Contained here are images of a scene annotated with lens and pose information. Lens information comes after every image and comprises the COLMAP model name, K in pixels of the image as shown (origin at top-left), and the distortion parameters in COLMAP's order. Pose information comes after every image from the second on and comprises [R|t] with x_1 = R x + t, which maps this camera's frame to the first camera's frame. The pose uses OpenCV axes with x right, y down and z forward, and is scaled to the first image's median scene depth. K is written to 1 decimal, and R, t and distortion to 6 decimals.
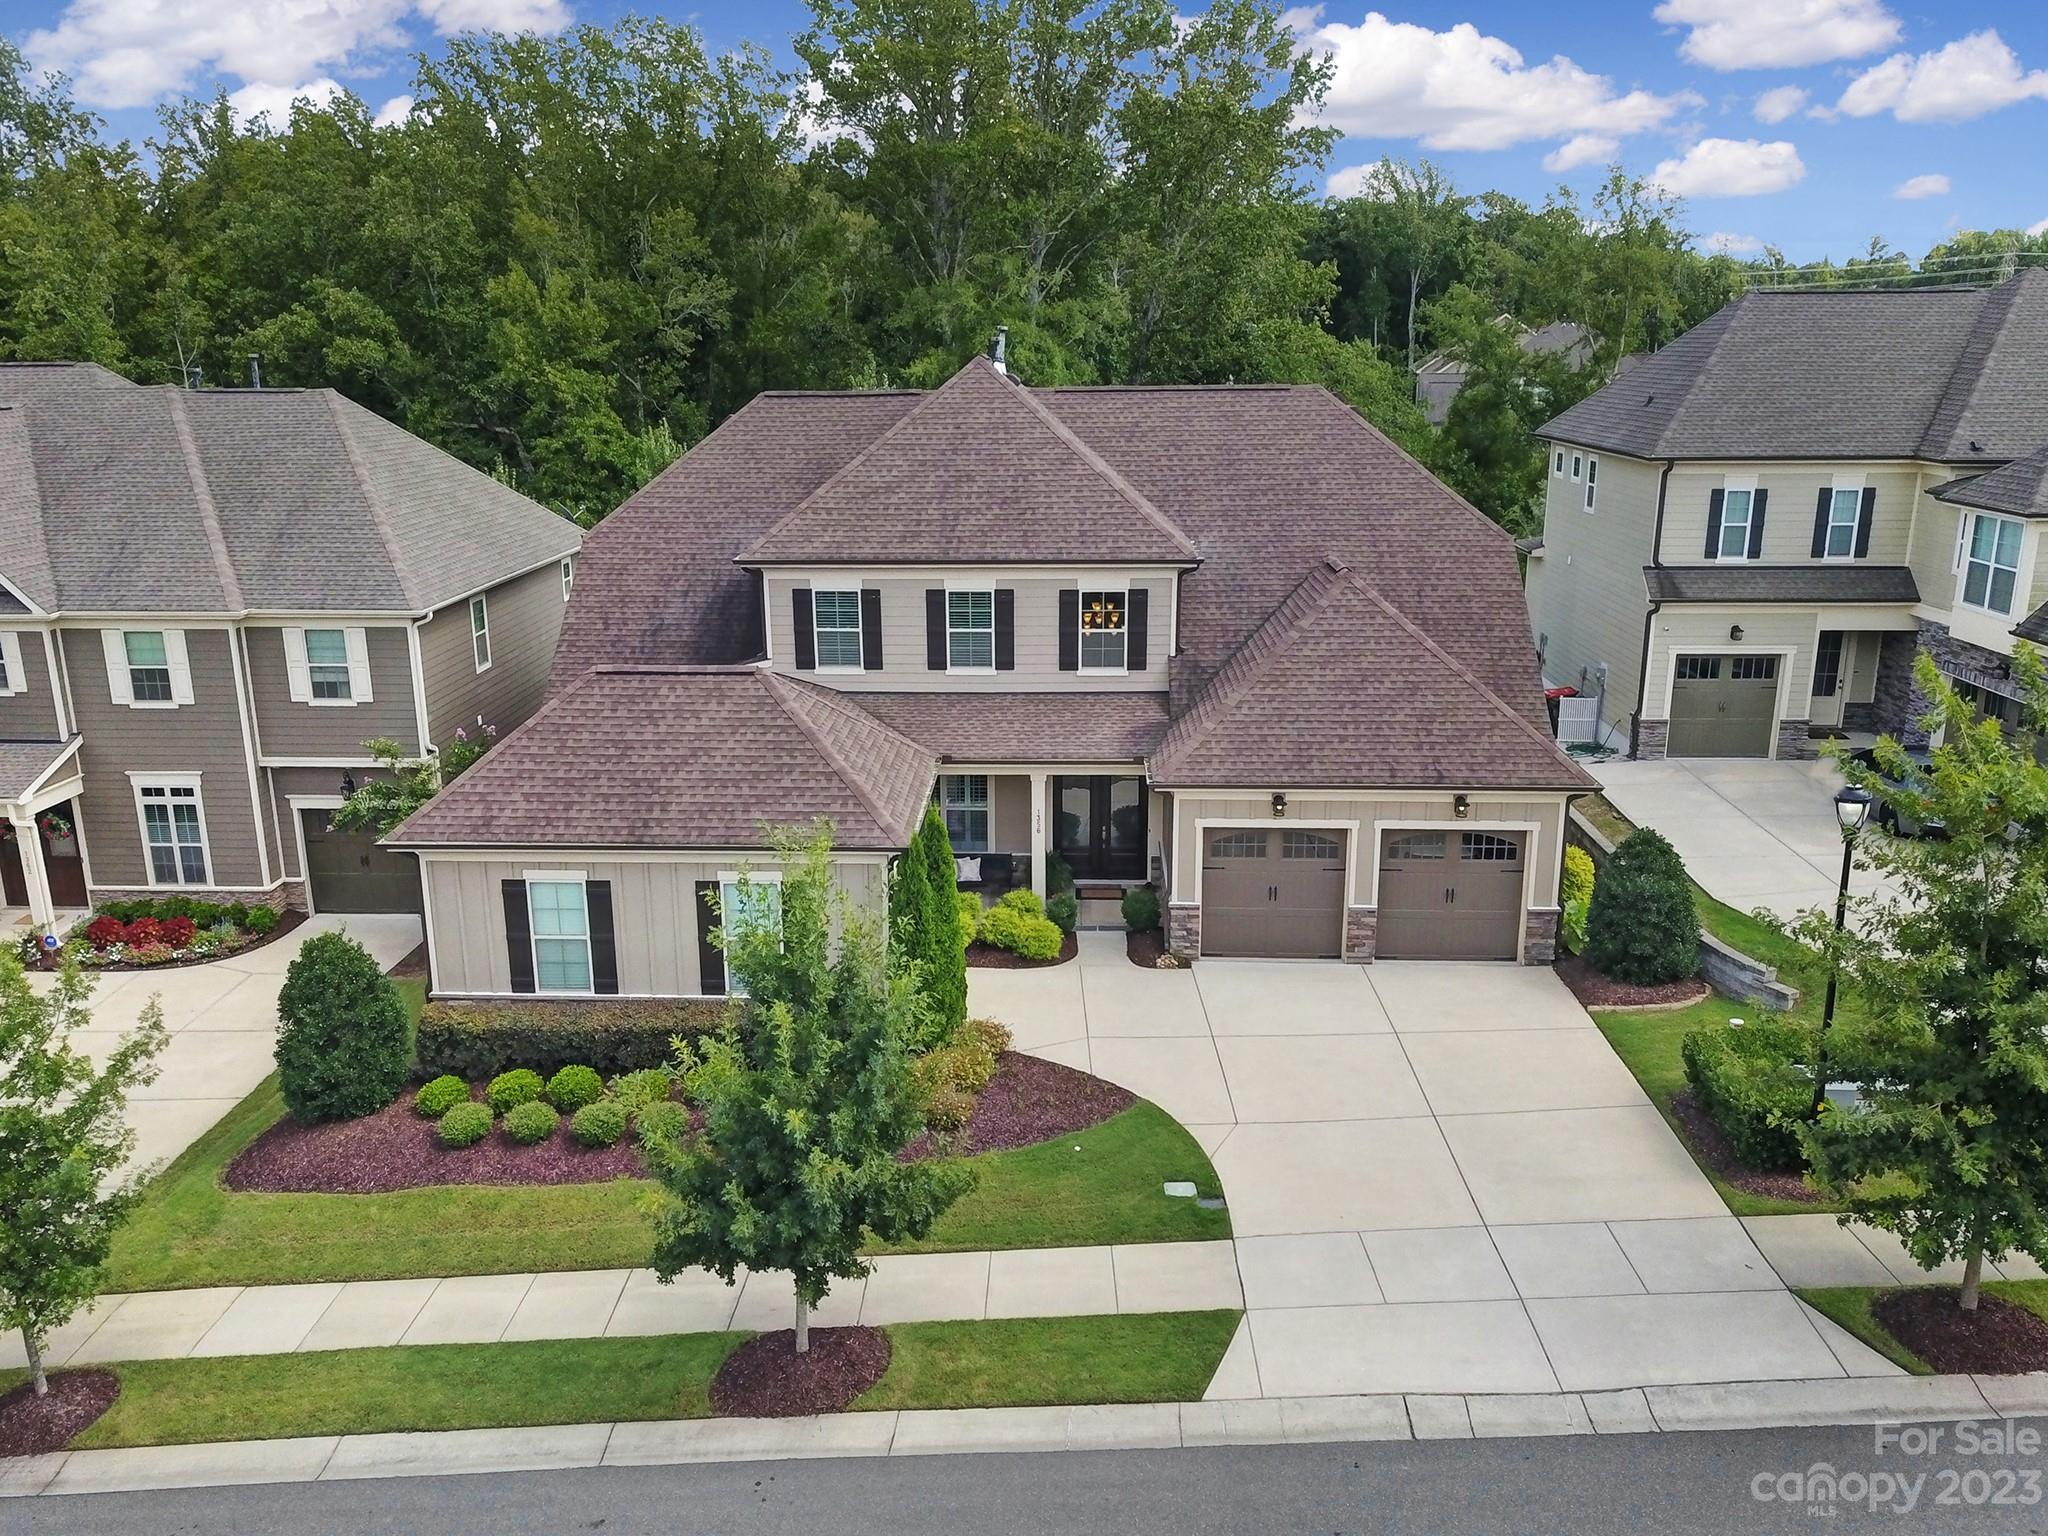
lens RADIAL K [[1622.6, 0, 1014.1], [0, 1622.6, 769.0], [0, 0, 1]] dist [-0.000788, 0.004197]
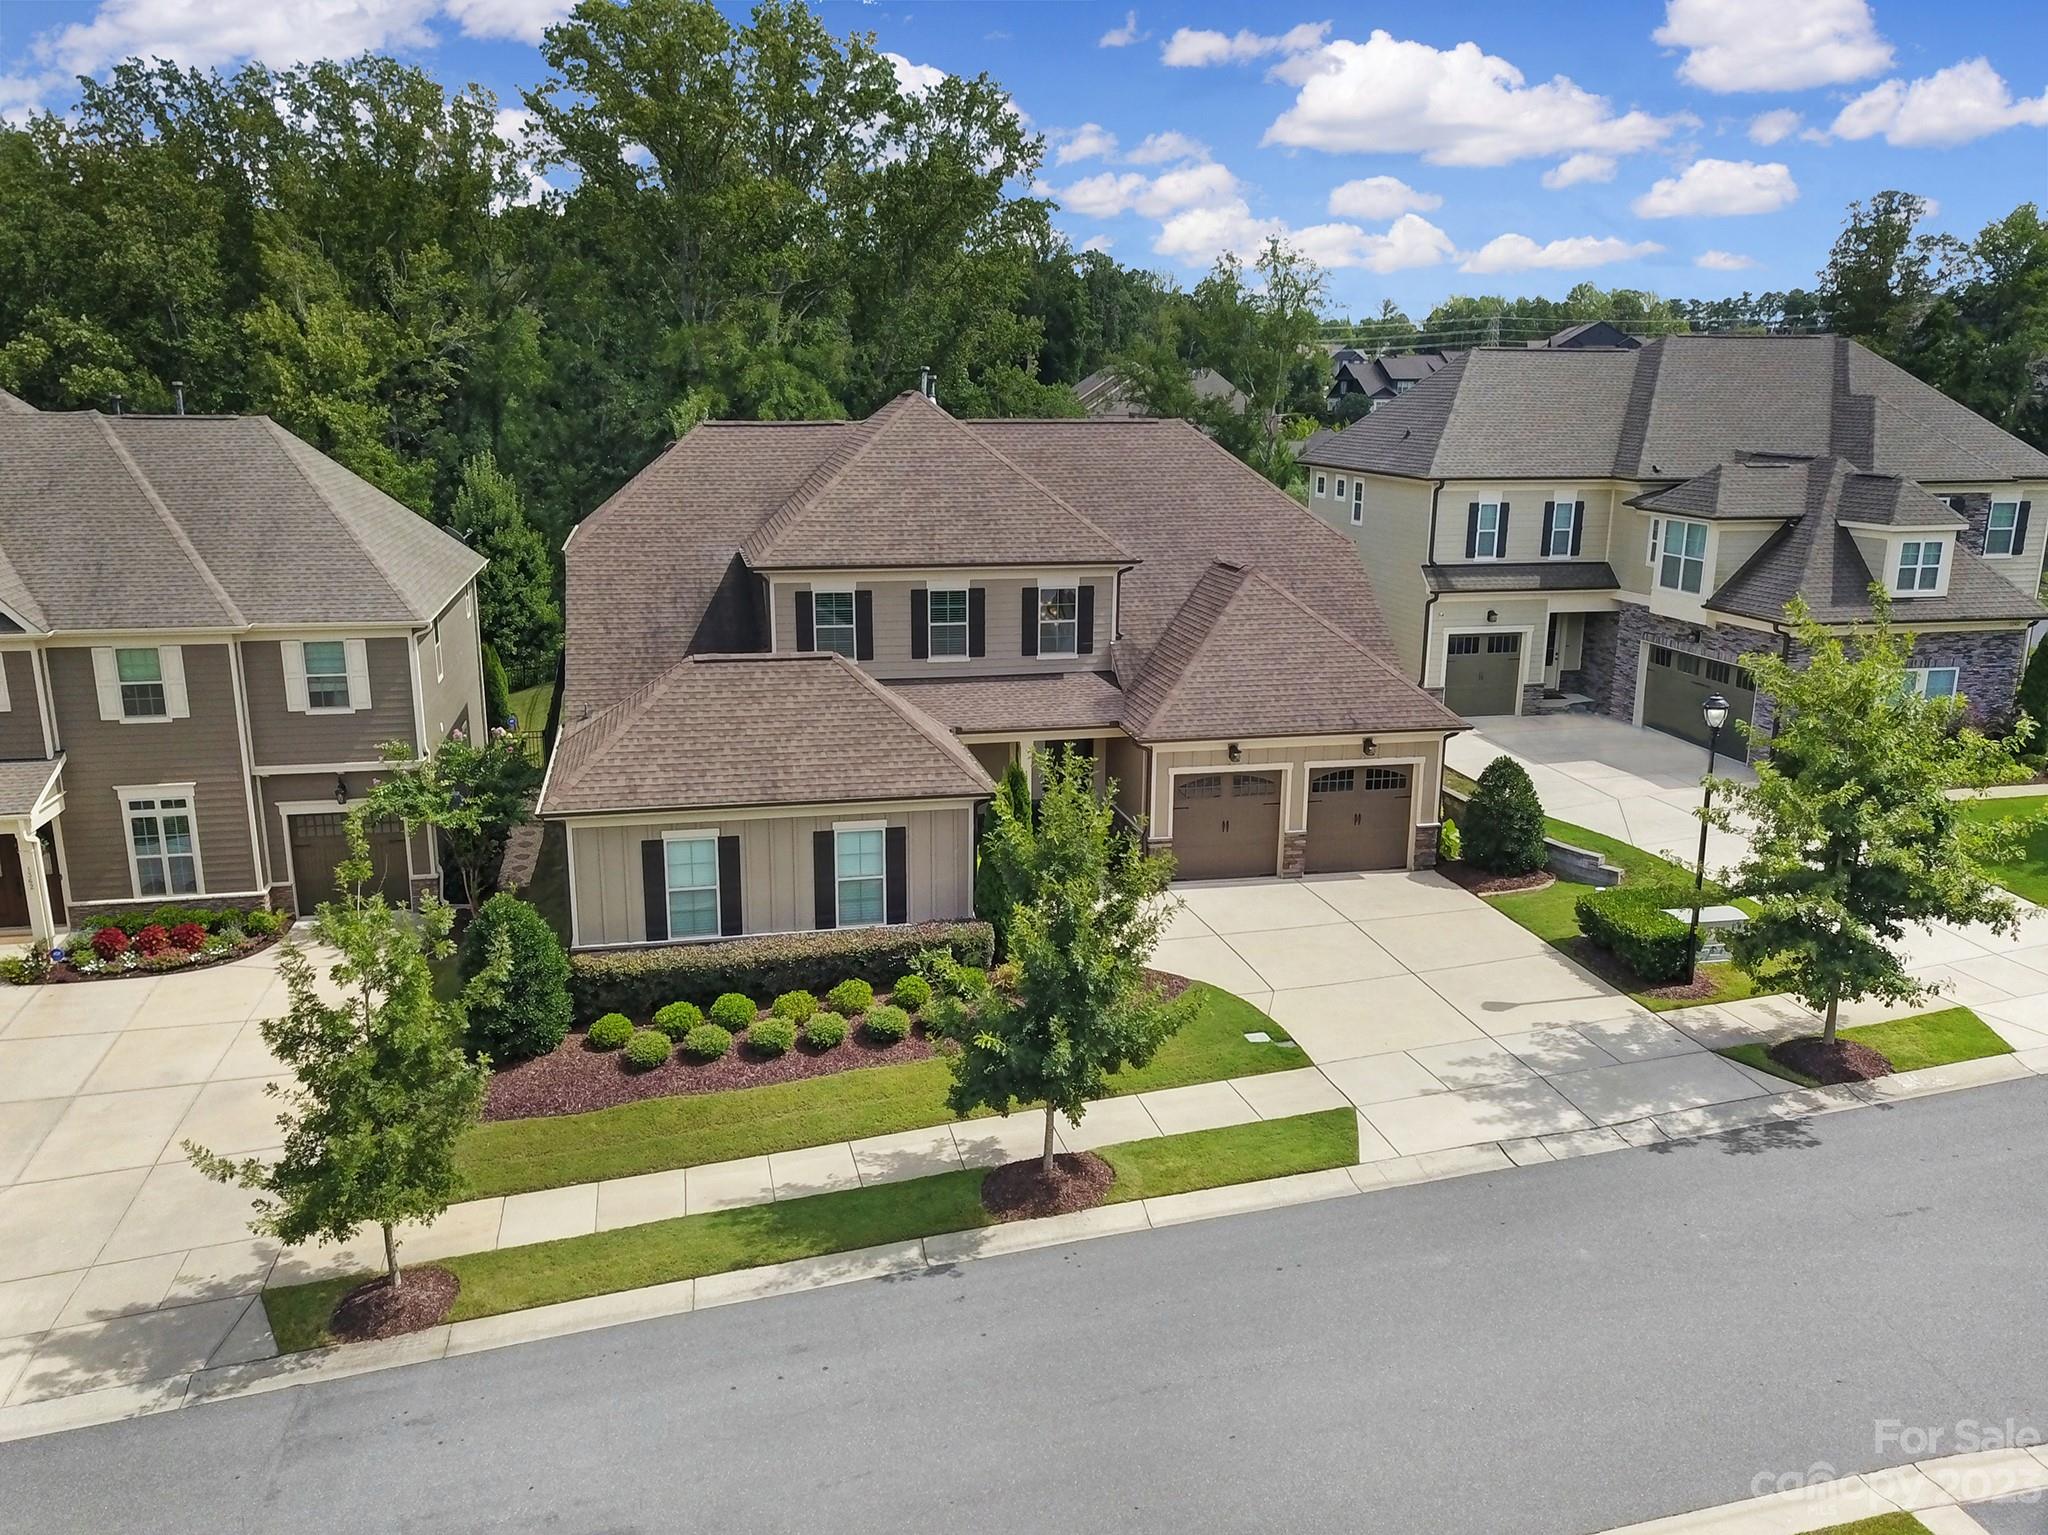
lens RADIAL K [[1580.7, 0, 1018.3], [0, 1580.7, 774.5], [0, 0, 1]] dist [0.002000, -0.003605]
pose [[0.966739, -0.049113, 0.251004, -0.272324], [0.052950, 0.998561, -0.008555, 0.036217], [-0.250223, 0.021561, 0.967948, -0.119597]]
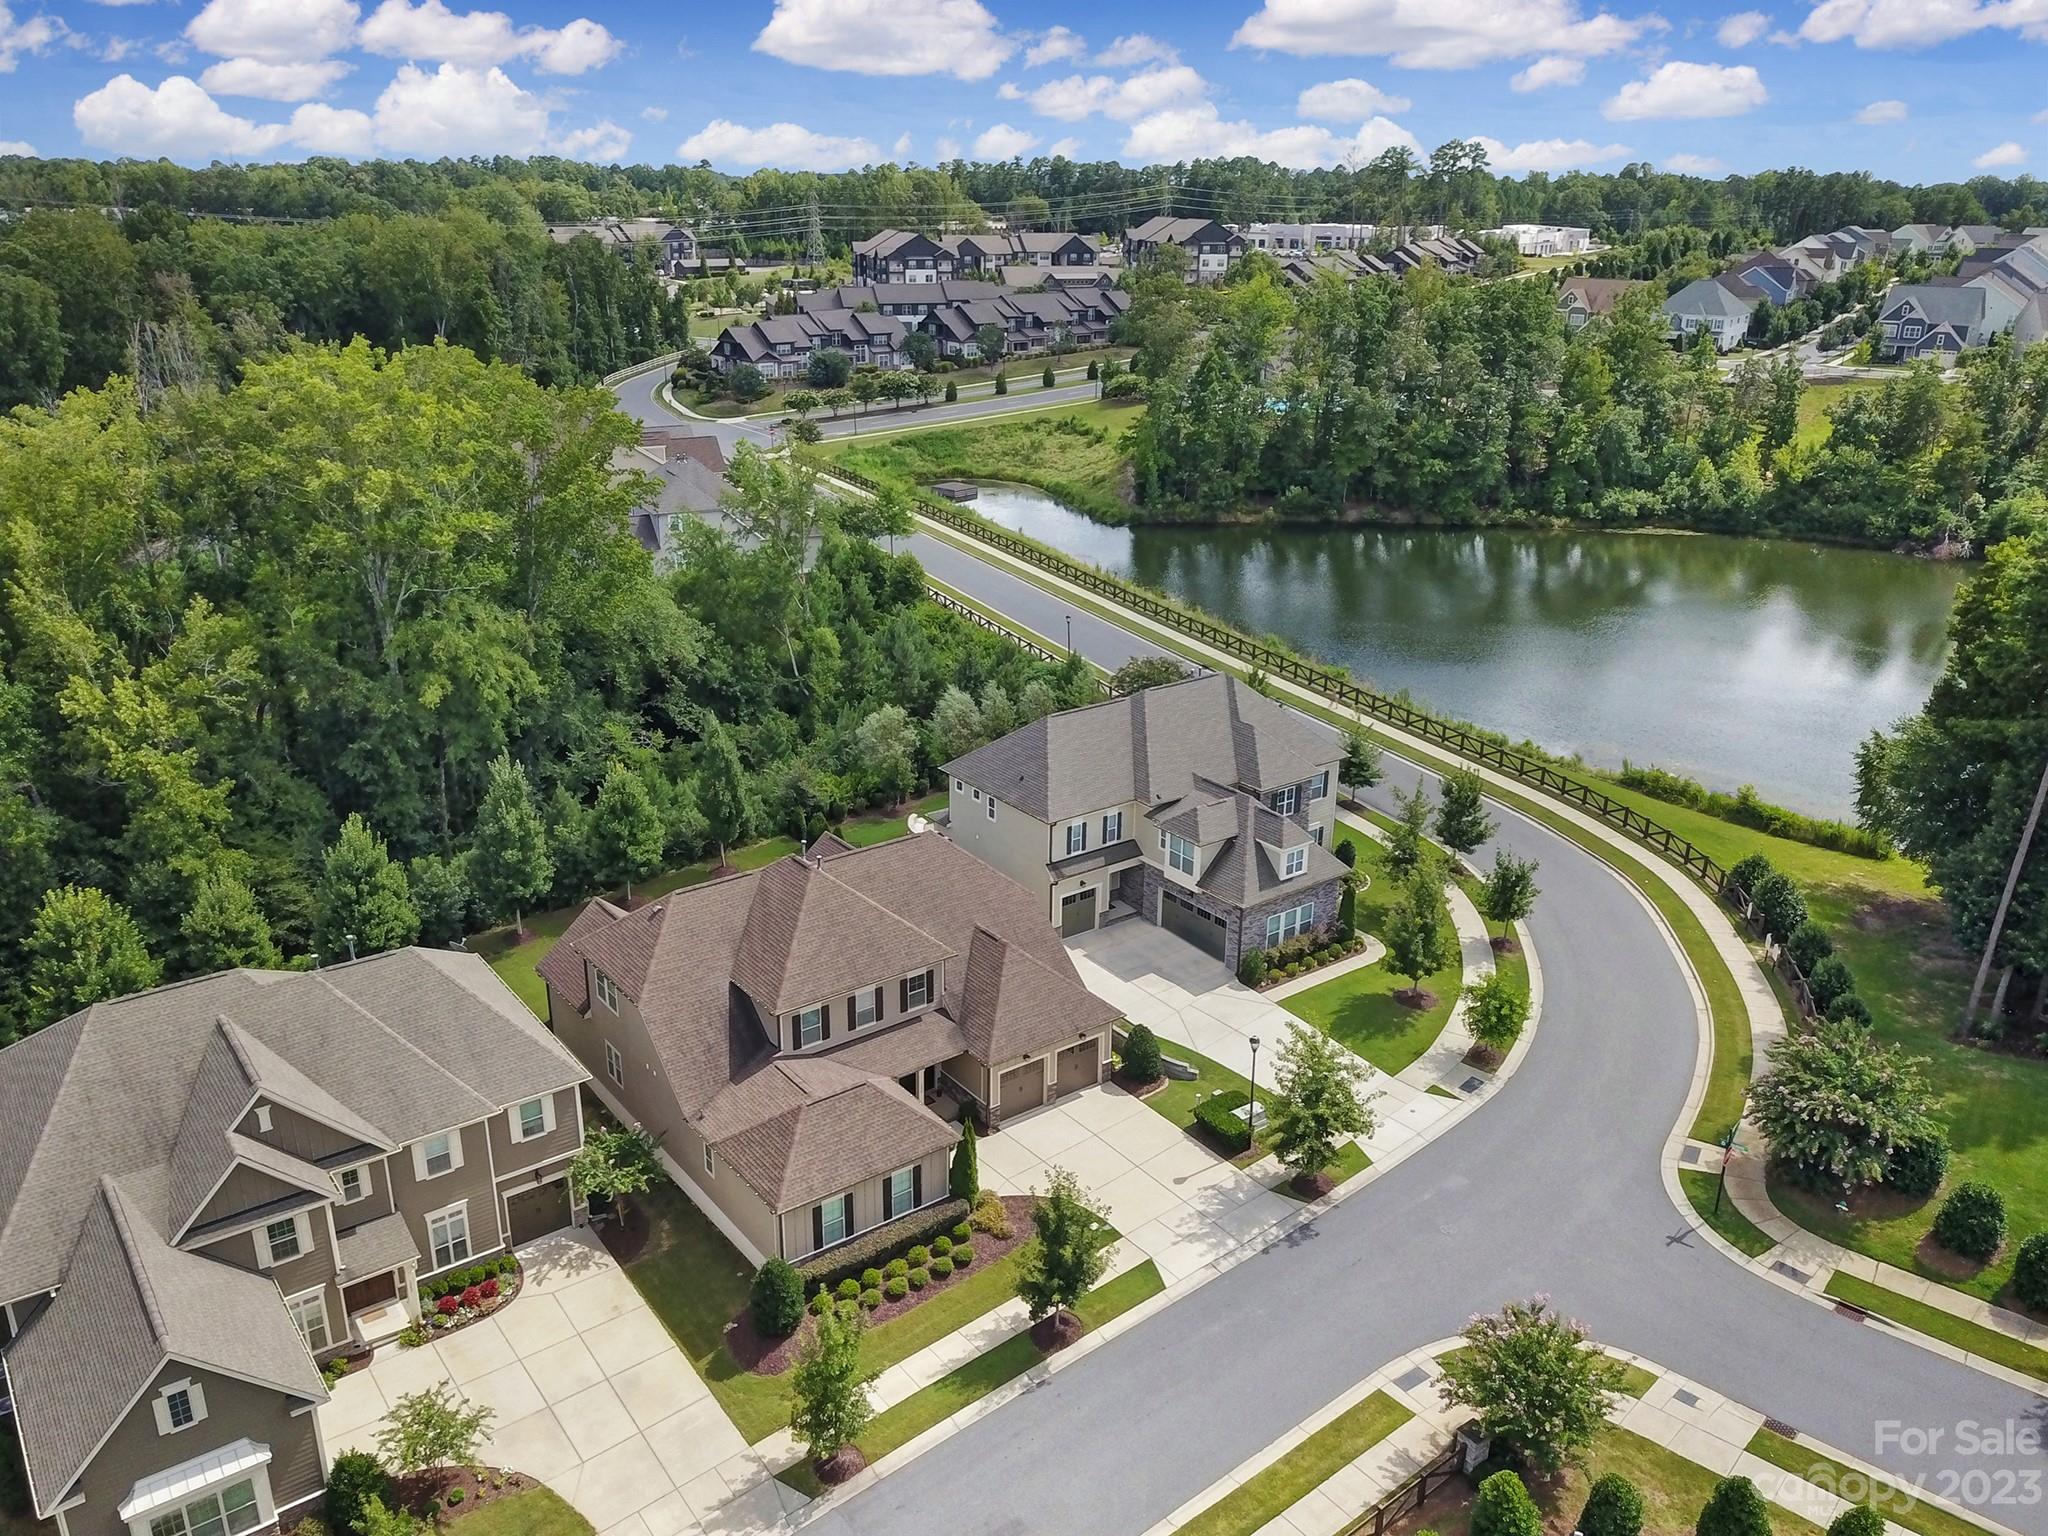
lens RADIAL K [[1567.7, 0, 1018.7], [0, 1567.7, 767.0], [0, 0, 1]] dist [0.068579, -0.172467]
pose [[0.772650, -0.207056, 0.600117, -1.074509], [0.147386, 0.977993, 0.147674, -0.690424], [-0.617487, -0.025651, 0.786163, -0.784787]]
